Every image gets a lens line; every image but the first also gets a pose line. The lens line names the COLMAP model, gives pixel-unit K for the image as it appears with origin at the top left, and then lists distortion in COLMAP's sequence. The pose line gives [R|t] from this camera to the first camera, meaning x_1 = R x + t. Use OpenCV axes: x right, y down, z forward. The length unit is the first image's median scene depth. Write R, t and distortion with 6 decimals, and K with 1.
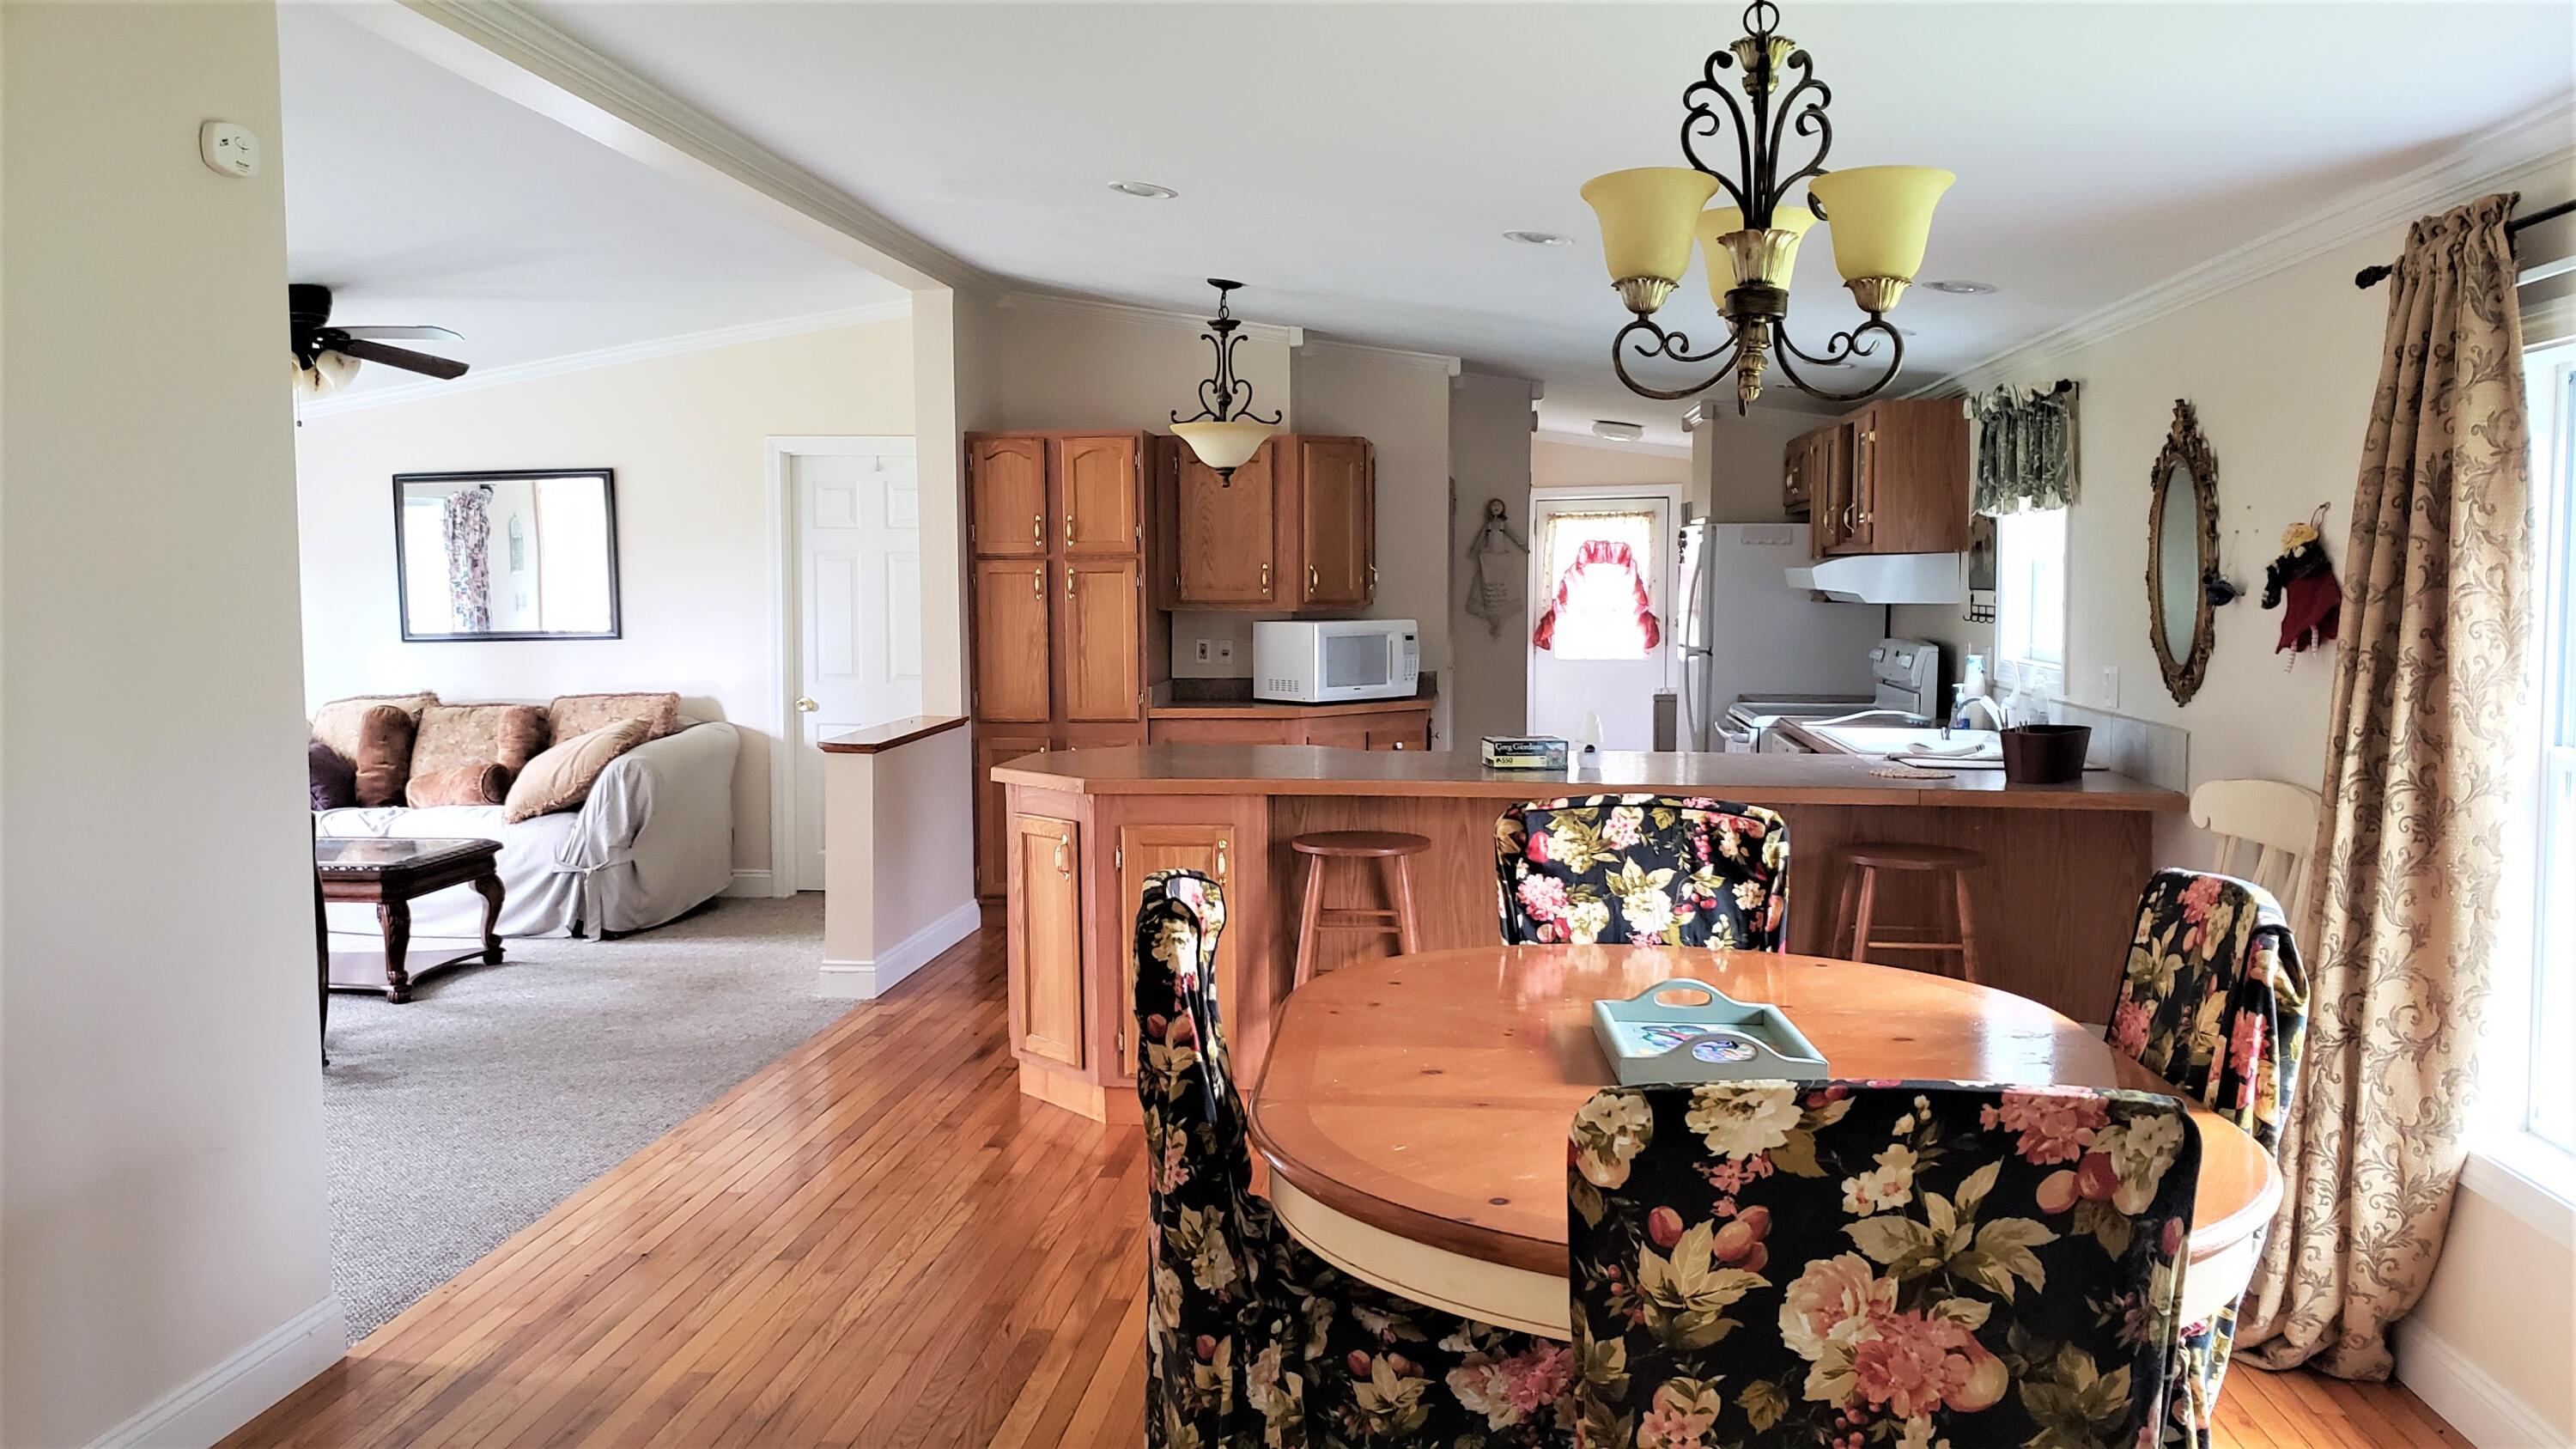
lens RADIAL K [[2013.0, 0, 1273.6], [0, 2013.0, 752.7], [0, 0, 1]] dist [0.051580, -0.056999]
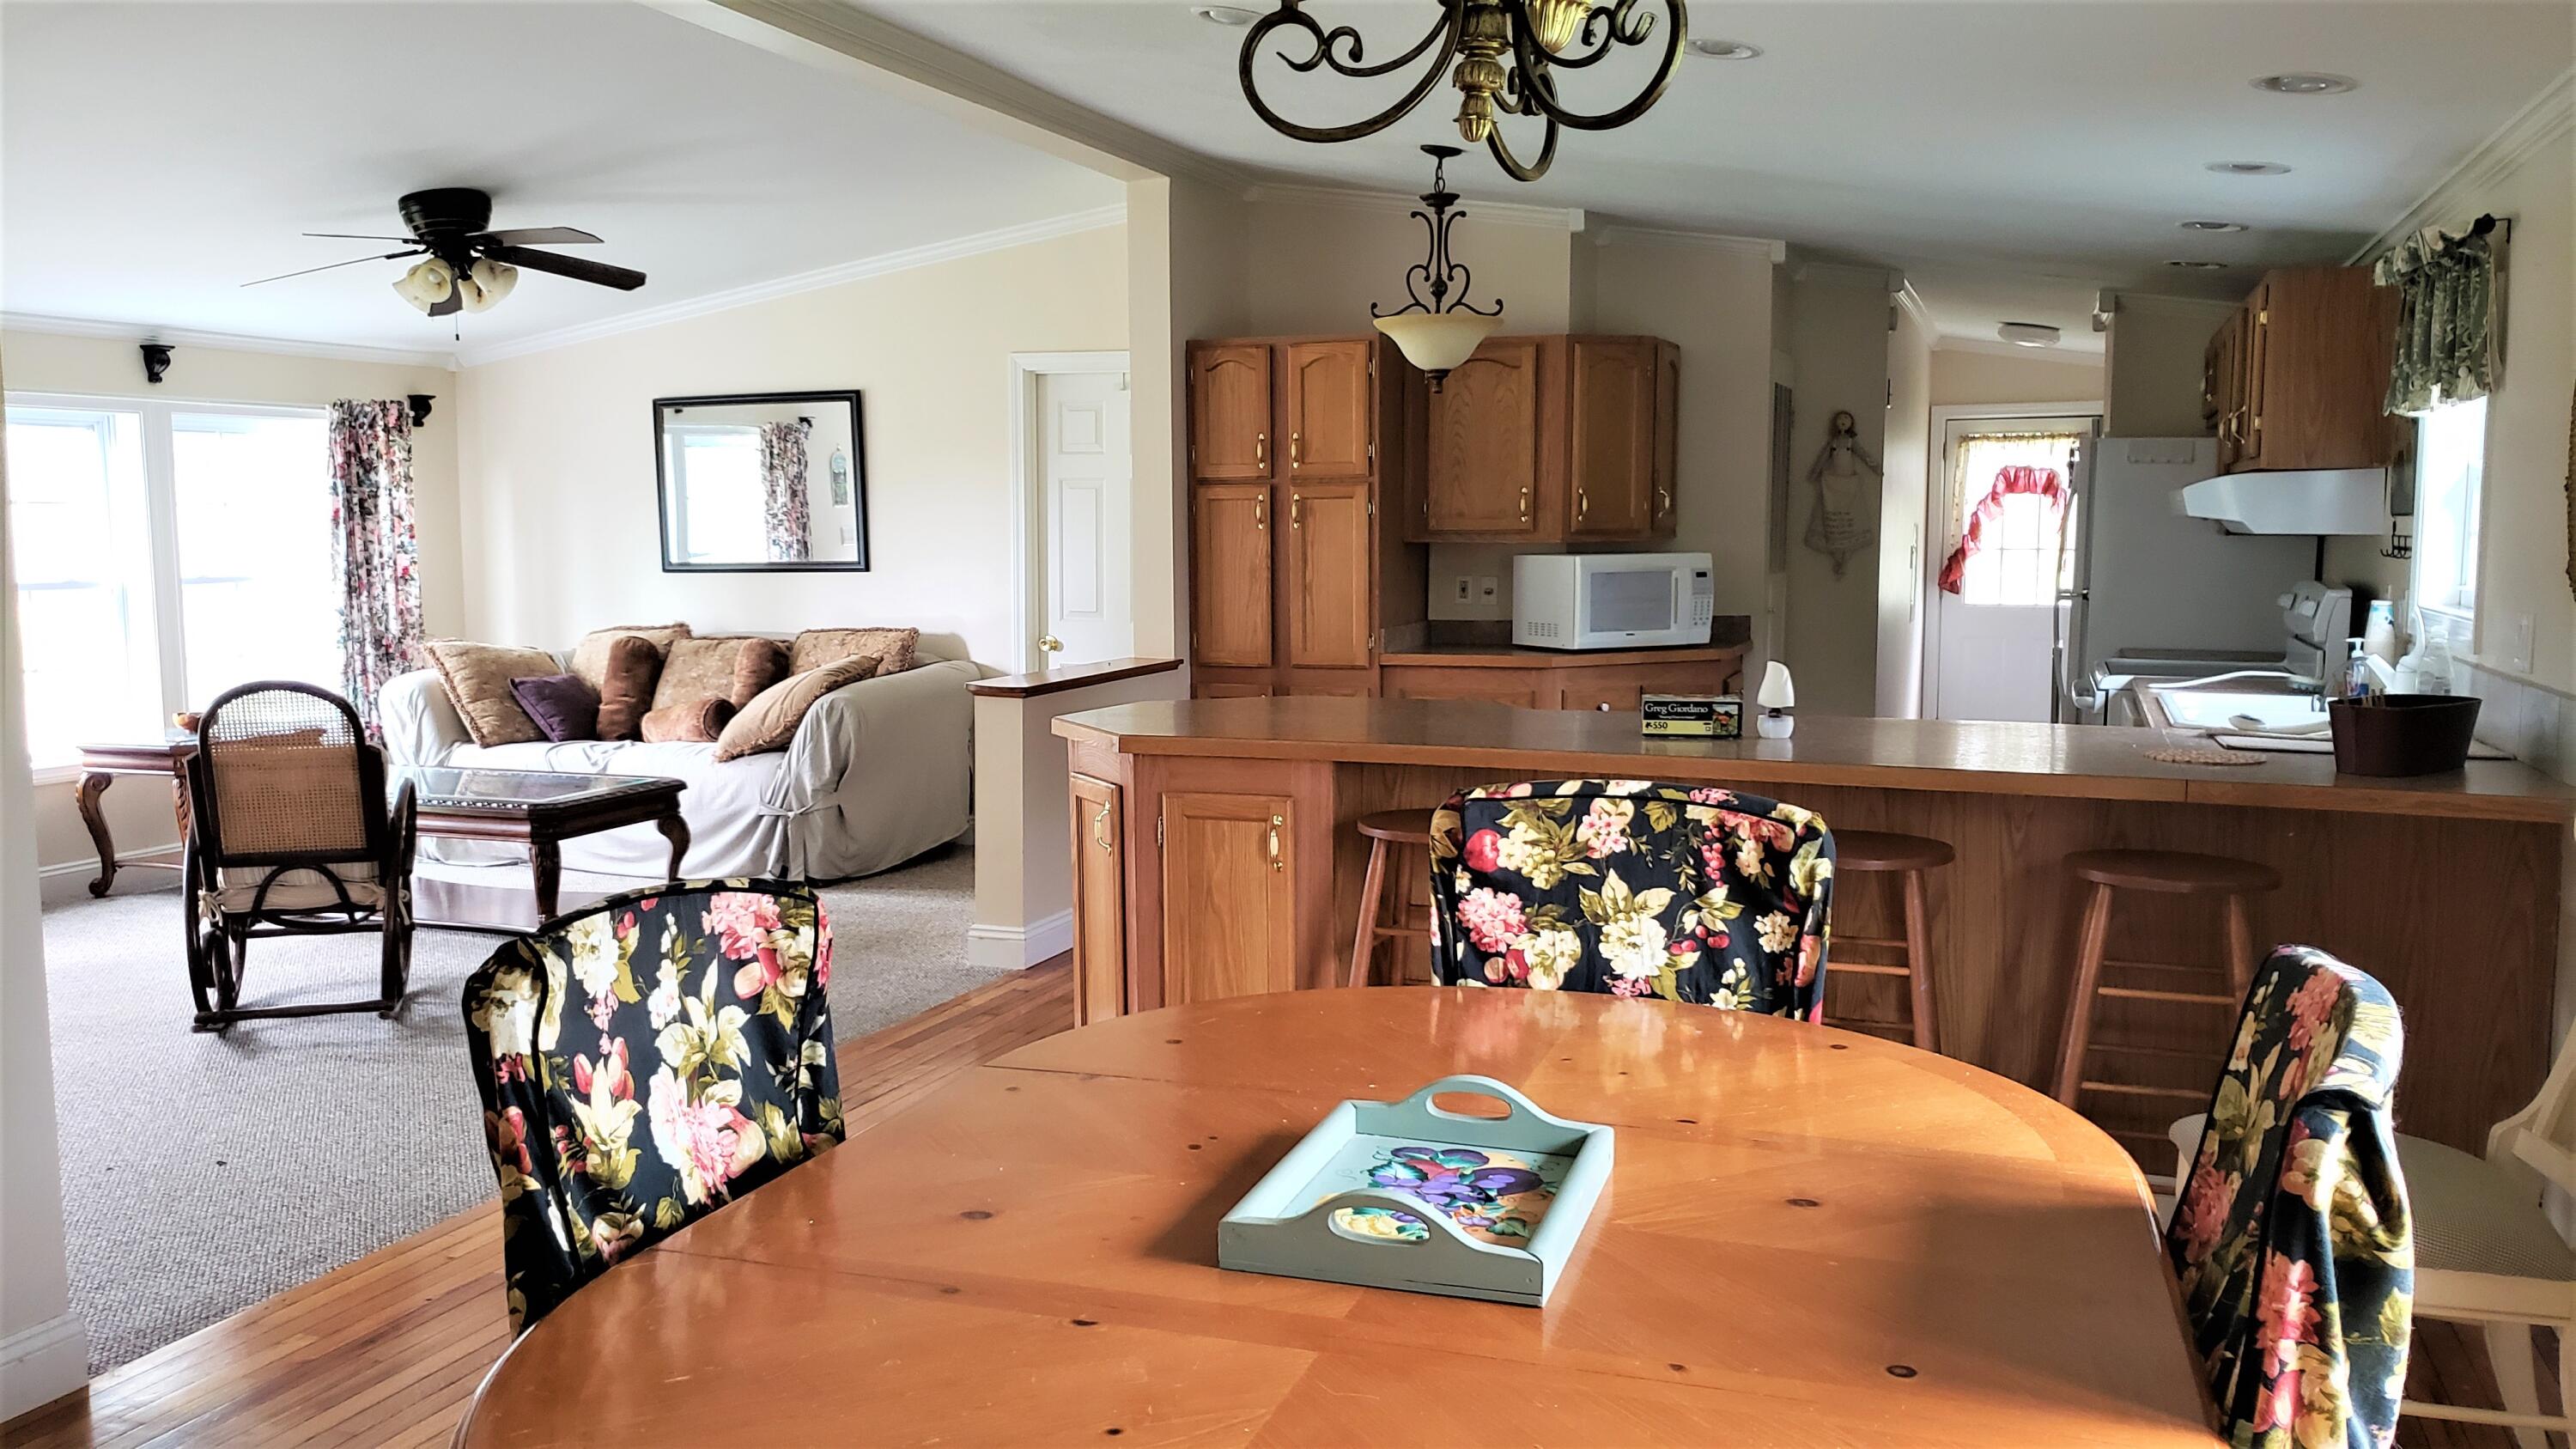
lens RADIAL K [[2013.0, 0, 1295.0], [0, 2013.0, 772.8], [0, 0, 1]] dist [0.051580, -0.056999]
pose [[0.971642, 0.030959, -0.234420, 0.117296], [-0.022244, 0.998963, 0.039734, -0.004041], [0.235407, -0.033393, 0.971323, 0.144044]]
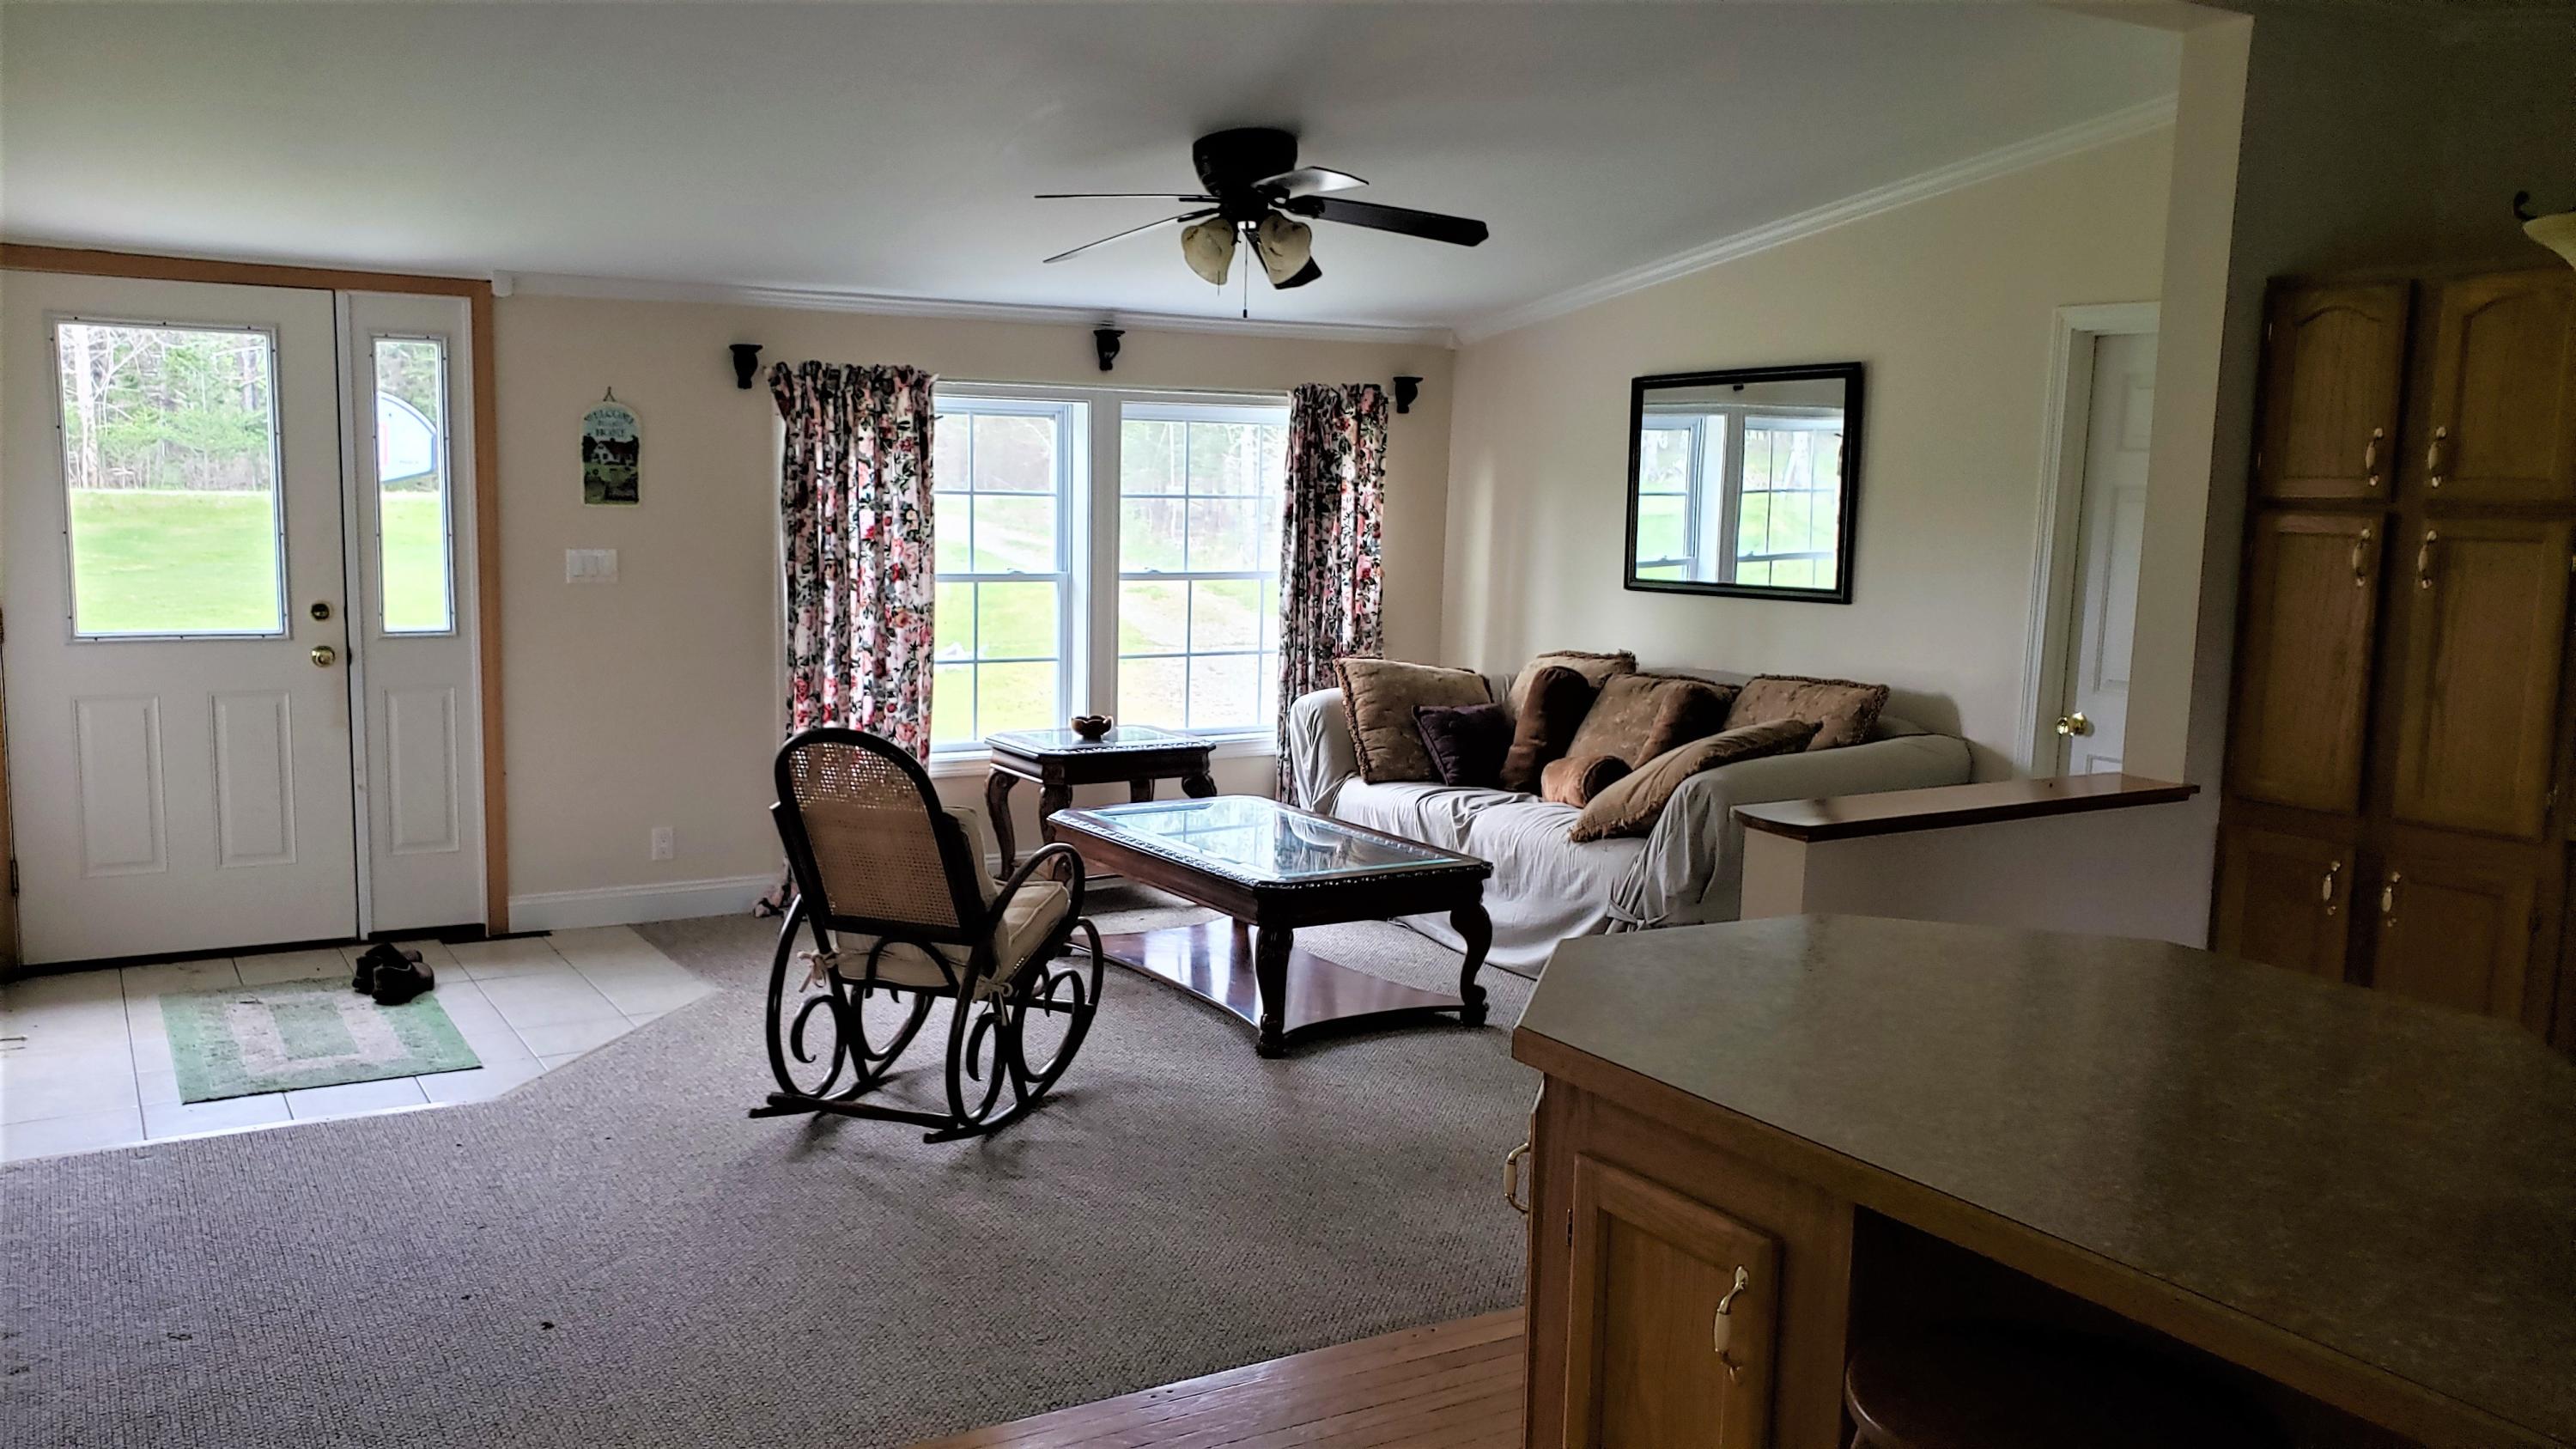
lens RADIAL K [[2013.0, 0, 1256.7], [0, 2013.0, 772.7], [0, 0, 1]] dist [0.051580, -0.056999]
pose [[0.606131, 0.135191, -0.783791, 0.144984], [-0.096249, 0.990674, 0.096443, -0.054137], [0.789520, 0.016982, 0.613490, 0.467864]]
